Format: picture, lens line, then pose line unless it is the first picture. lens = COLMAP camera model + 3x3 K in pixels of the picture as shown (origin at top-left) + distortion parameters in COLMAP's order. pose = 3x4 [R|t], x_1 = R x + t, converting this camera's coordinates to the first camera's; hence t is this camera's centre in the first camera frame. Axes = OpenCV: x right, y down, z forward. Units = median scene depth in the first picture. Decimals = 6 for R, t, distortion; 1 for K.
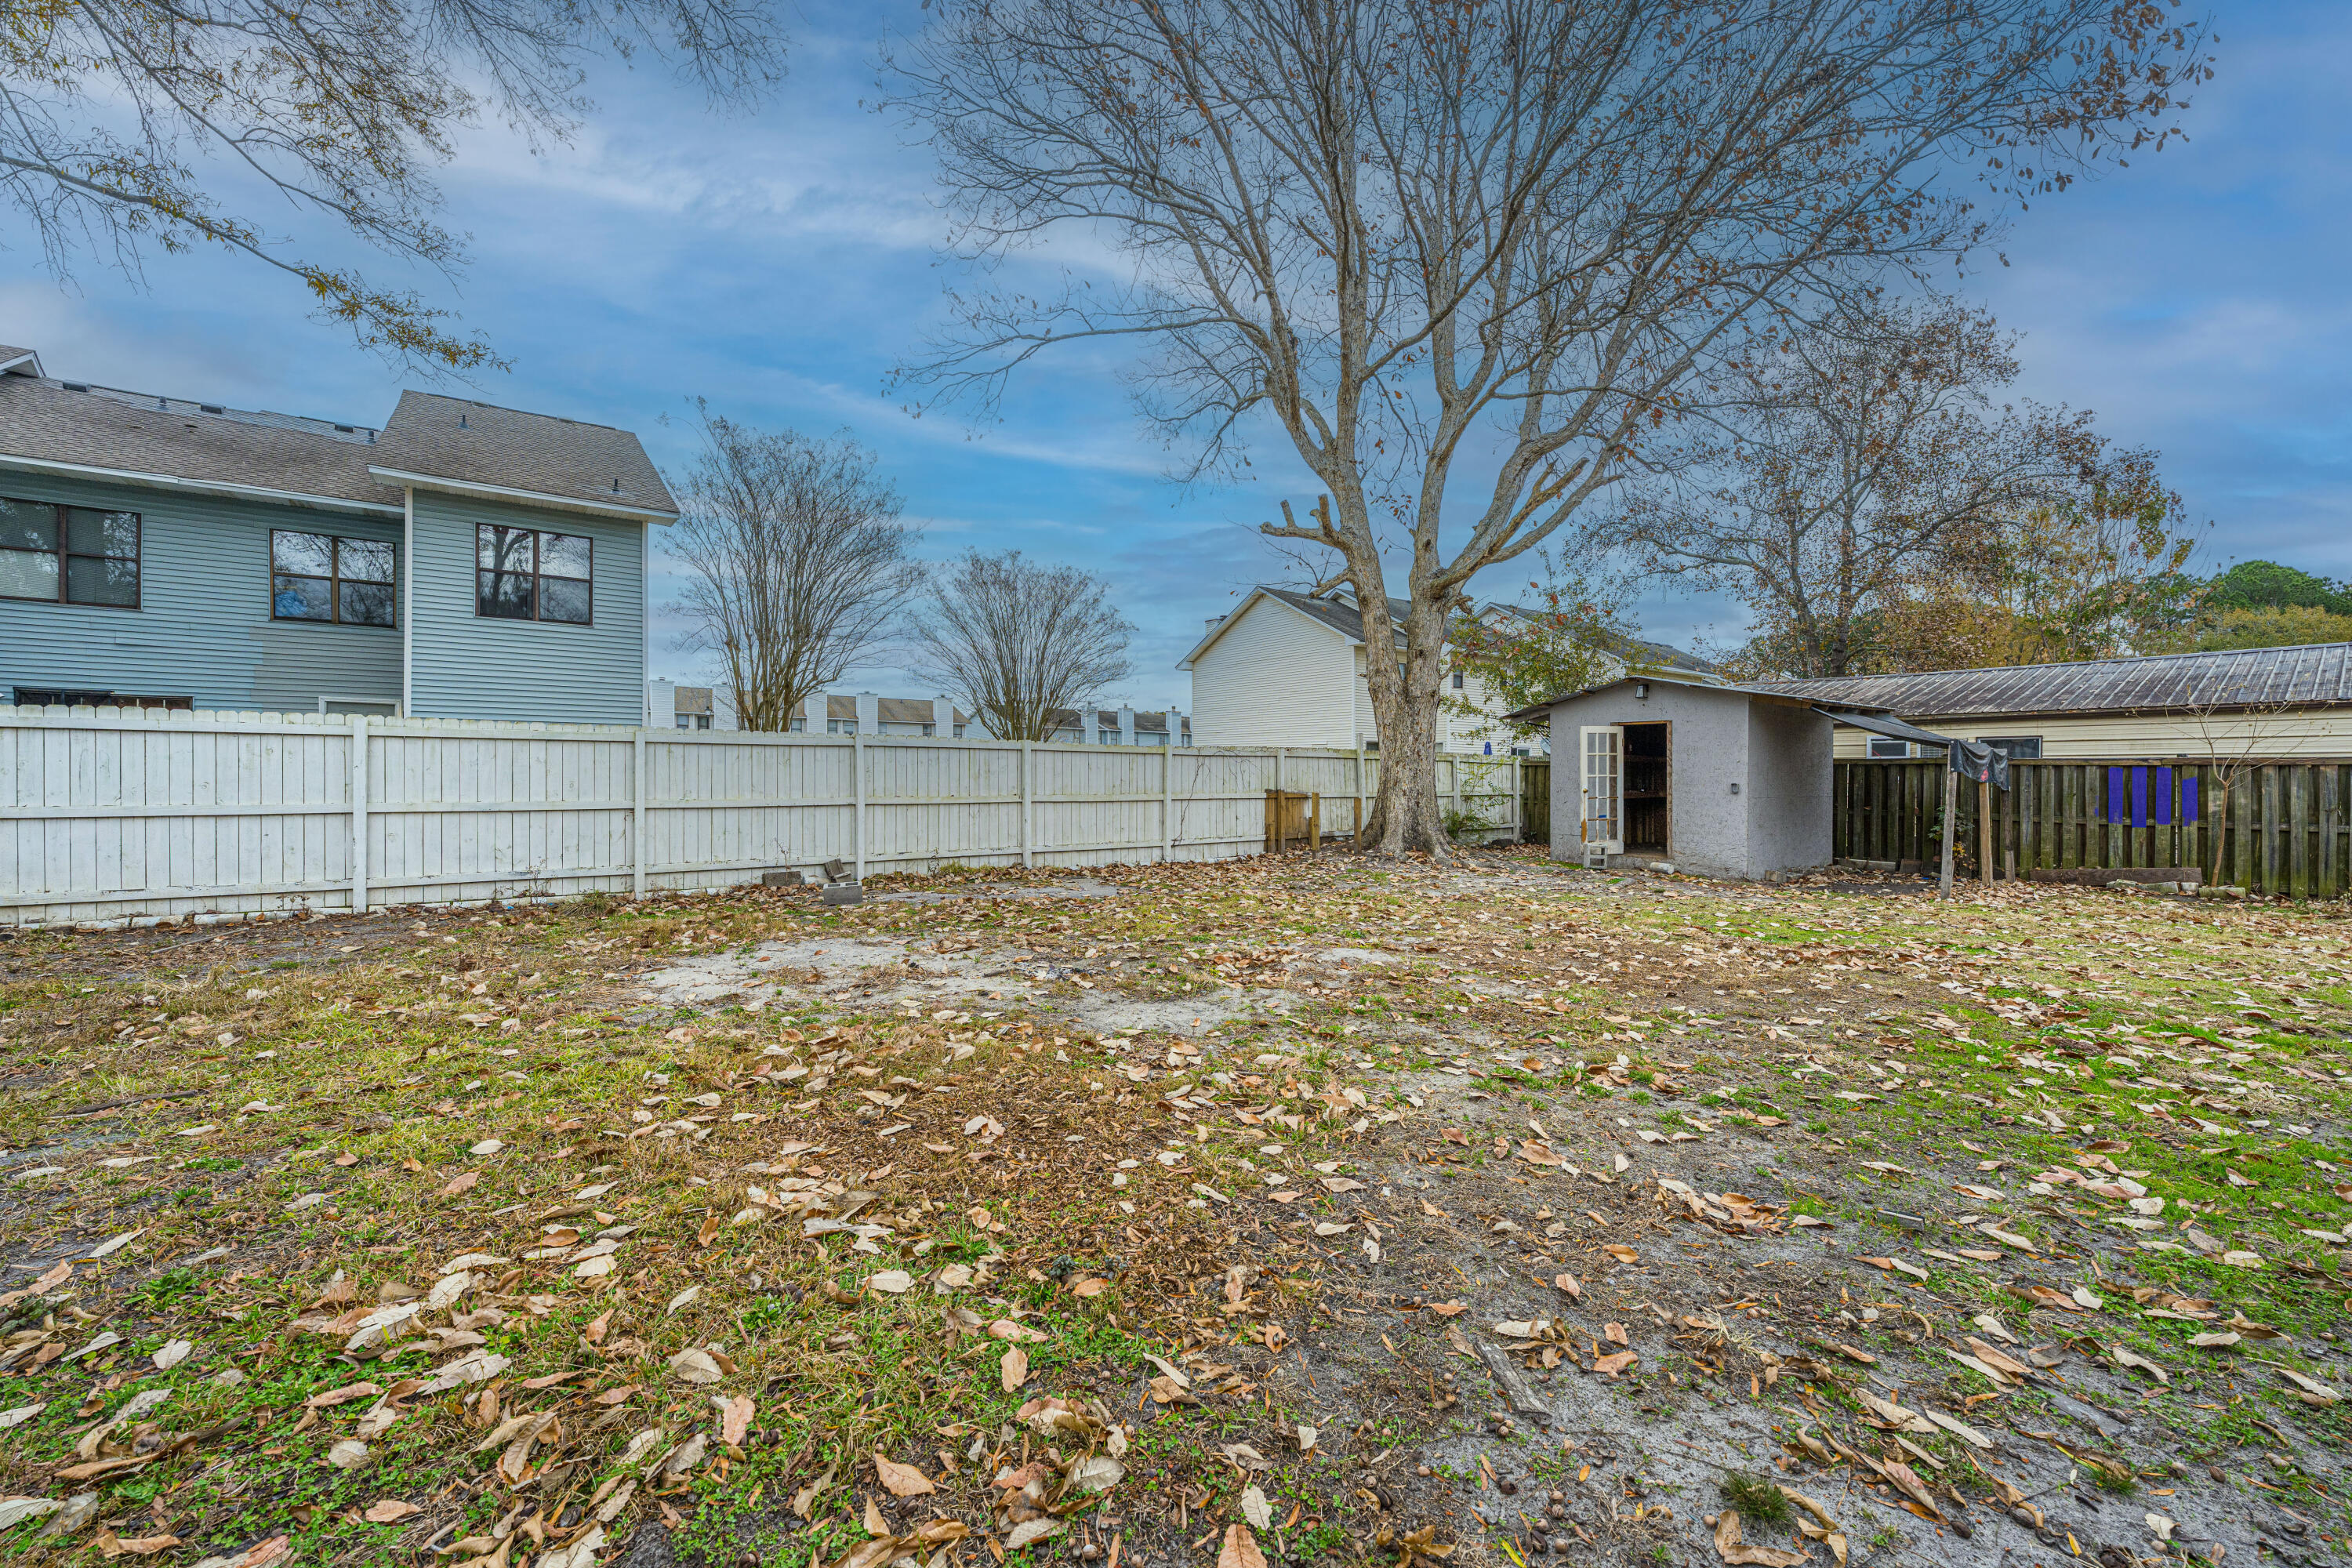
lens RADIAL K [[953.4, 0, 1174.4], [0, 953.4, 780.9], [0, 0, 1]] dist [0.001029, 0.000129]
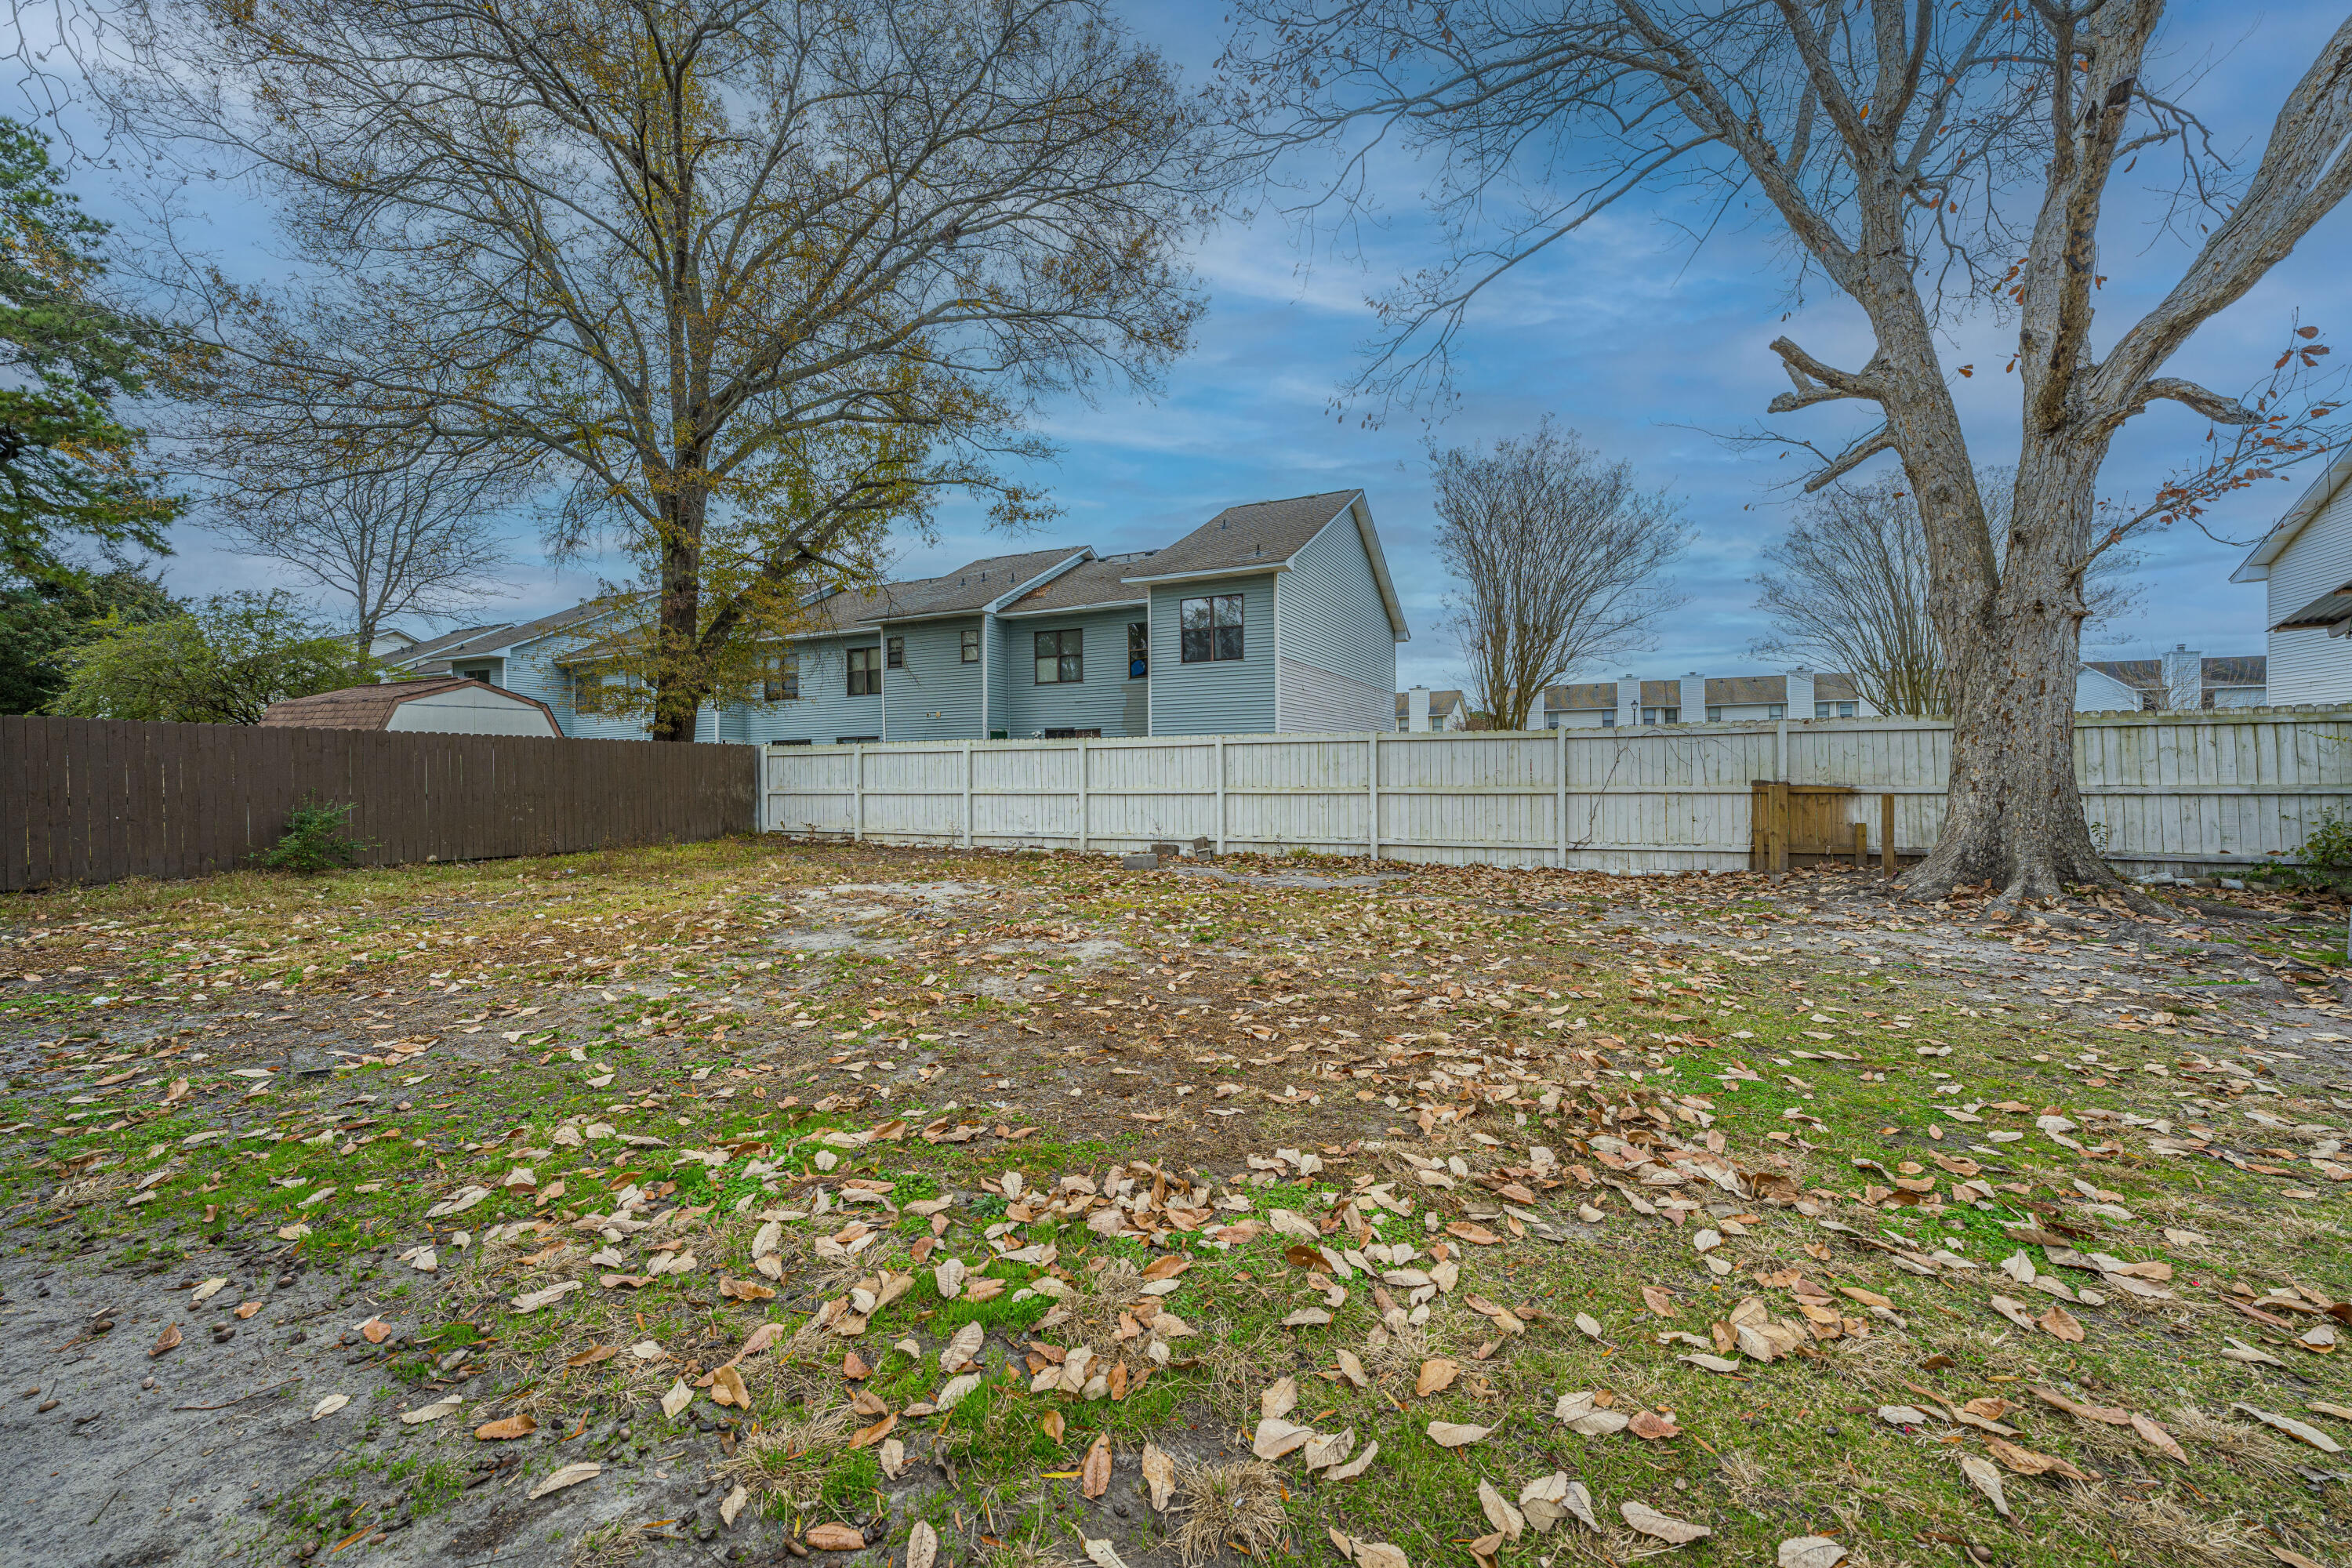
lens RADIAL K [[953.4, 0, 1170.7], [0, 953.4, 788.6], [0, 0, 1]] dist [0.001029, 0.000129]
pose [[0.444961, 0.005487, -0.895533, 0.594443], [0.007027, 0.999929, 0.009619, 0.005269], [0.895522, -0.010573, 0.444891, 0.335147]]
